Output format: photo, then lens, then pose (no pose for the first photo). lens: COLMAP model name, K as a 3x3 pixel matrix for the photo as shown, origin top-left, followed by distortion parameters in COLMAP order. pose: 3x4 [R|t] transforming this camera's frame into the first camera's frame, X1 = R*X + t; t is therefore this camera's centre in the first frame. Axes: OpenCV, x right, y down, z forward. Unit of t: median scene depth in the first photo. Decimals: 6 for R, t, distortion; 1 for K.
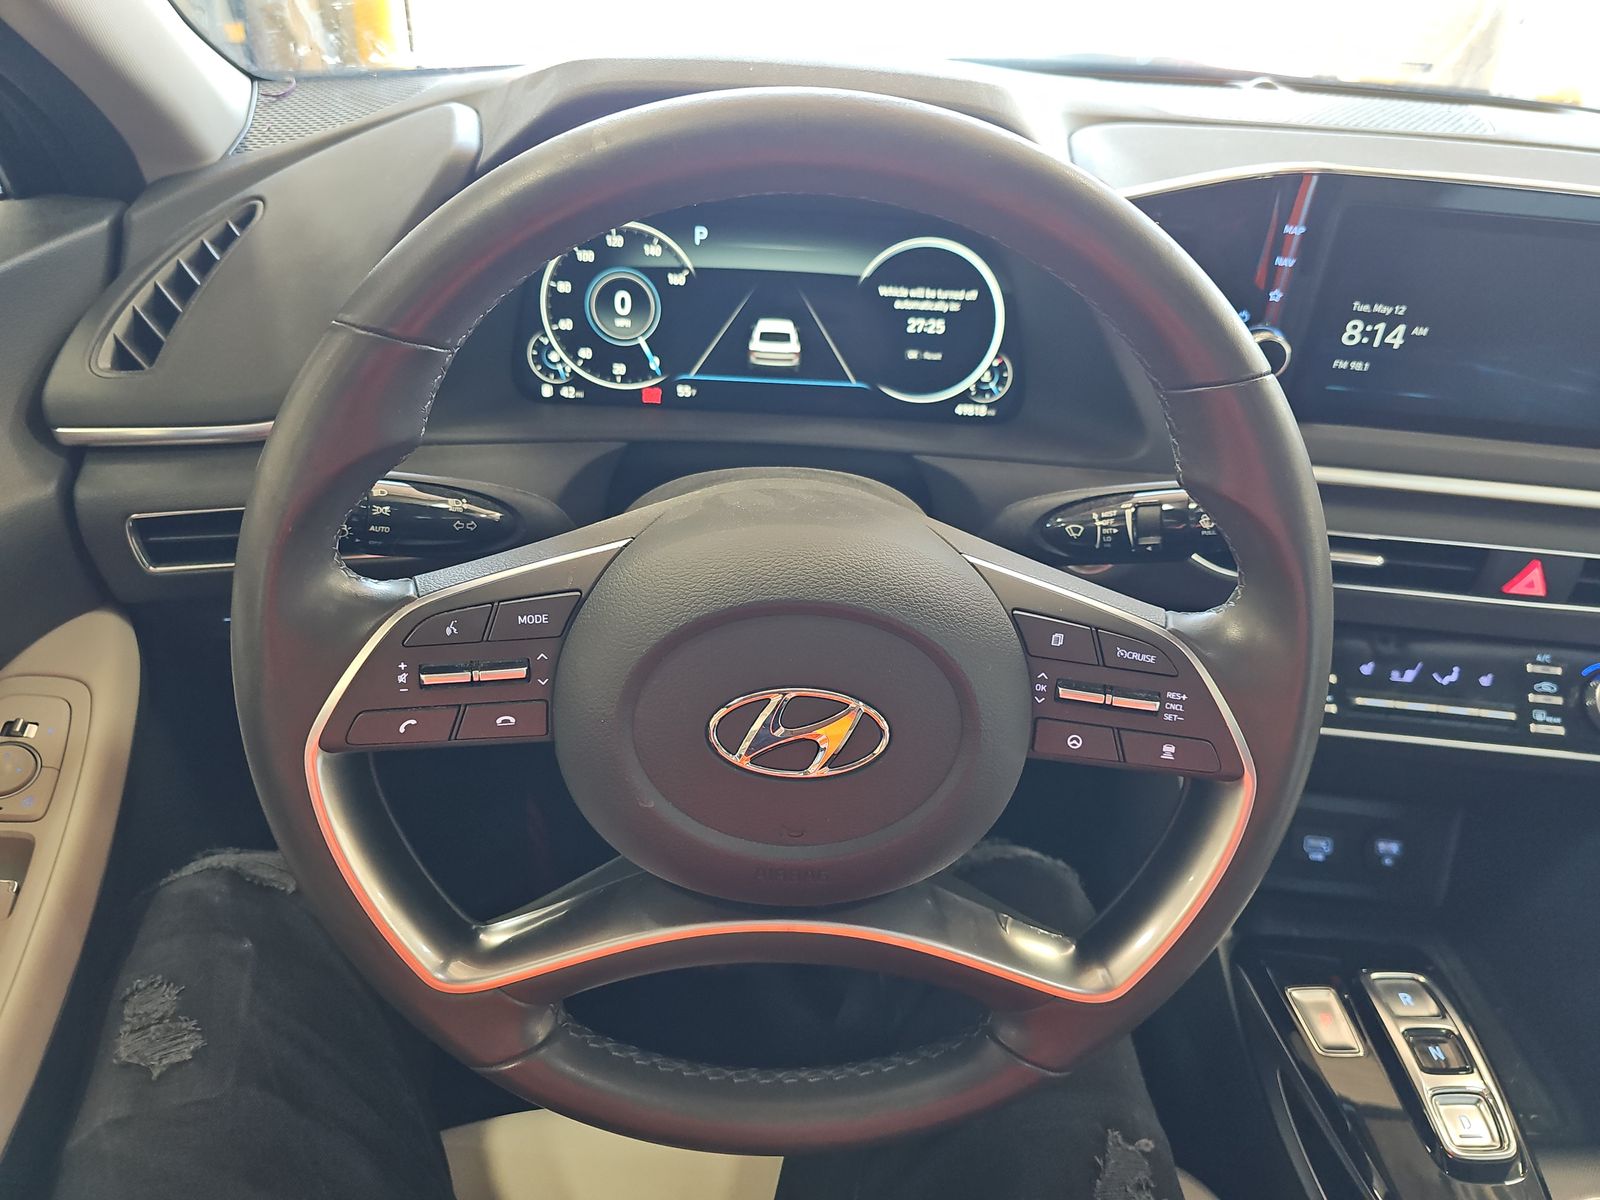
lens RADIAL K [[1068.8, 0, 800.0], [0, 1068.8, 600.0], [0, 0, 1]] dist [0.063529, -0.098420]
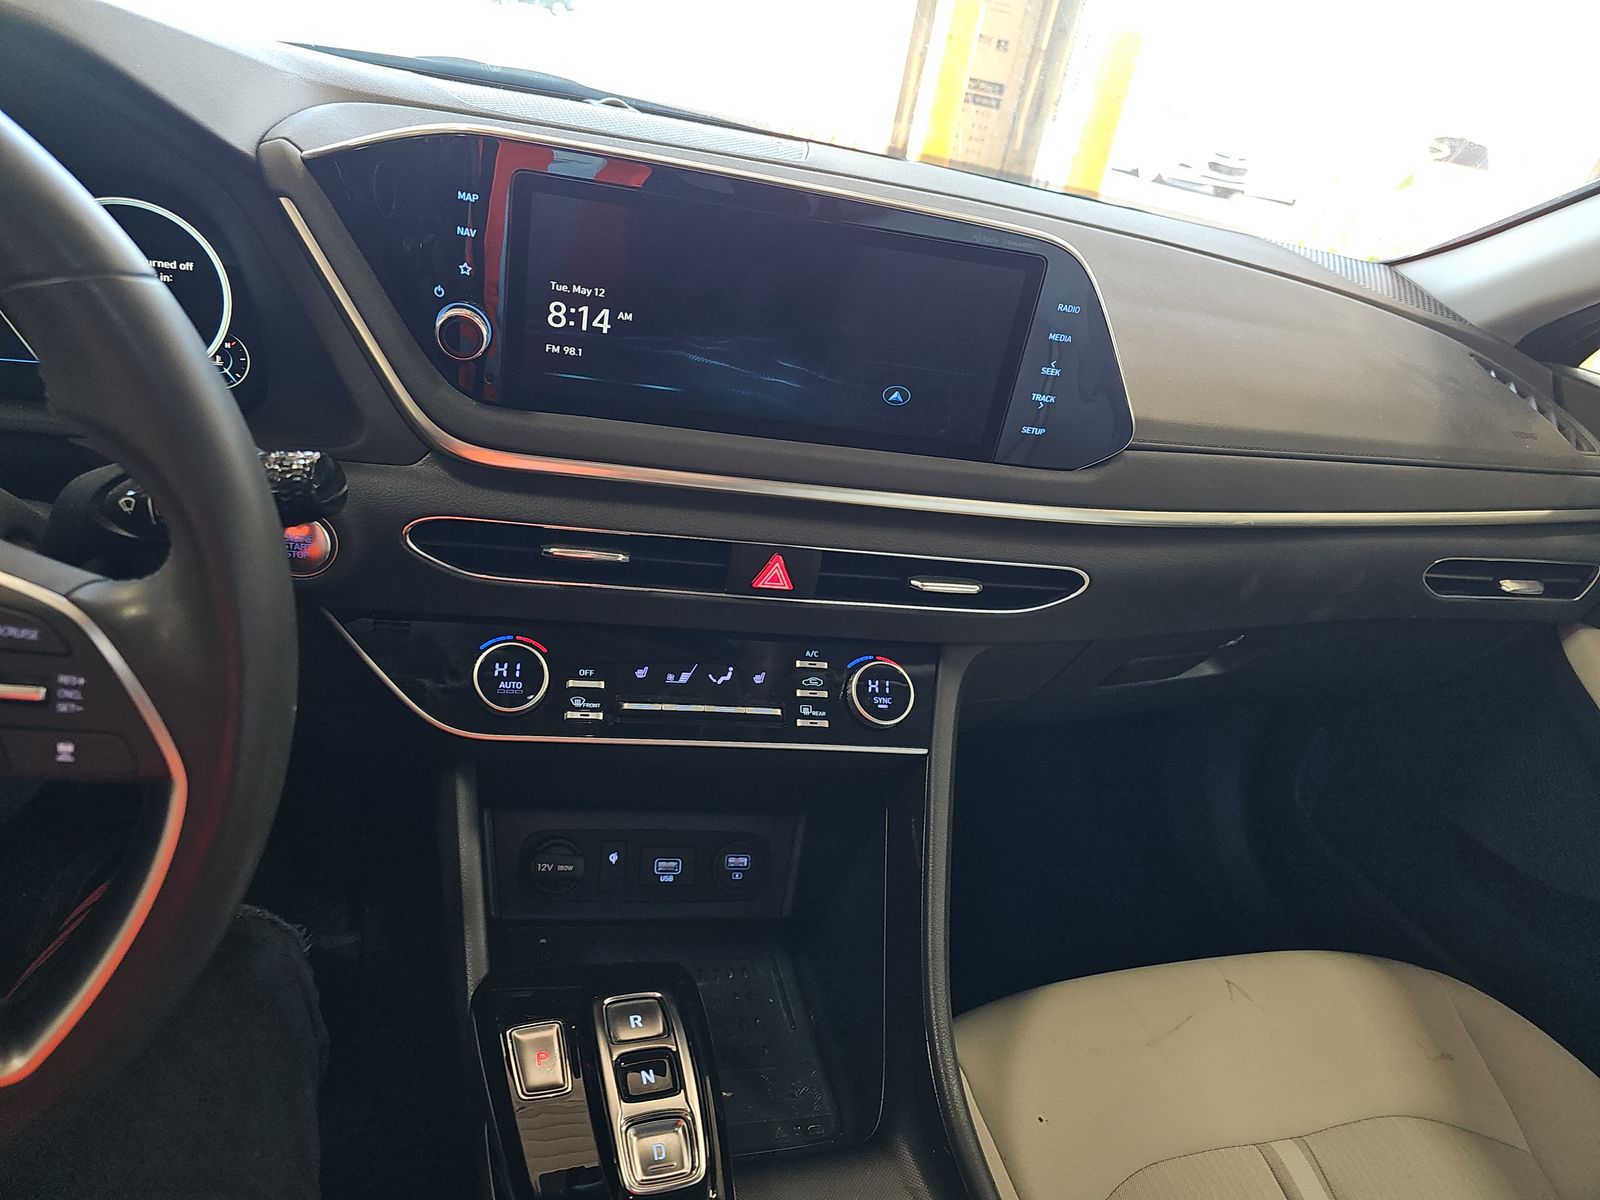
lens RADIAL K [[1068.8, 0, 800.0], [0, 1068.8, 600.0], [0, 0, 1]] dist [0.063529, -0.098420]
pose [[0.948648, -0.027765, 0.315112, 0.385175], [0.048116, 0.997215, -0.056989, 0.064050], [-0.312652, 0.069224, 0.947342, 0.048241]]
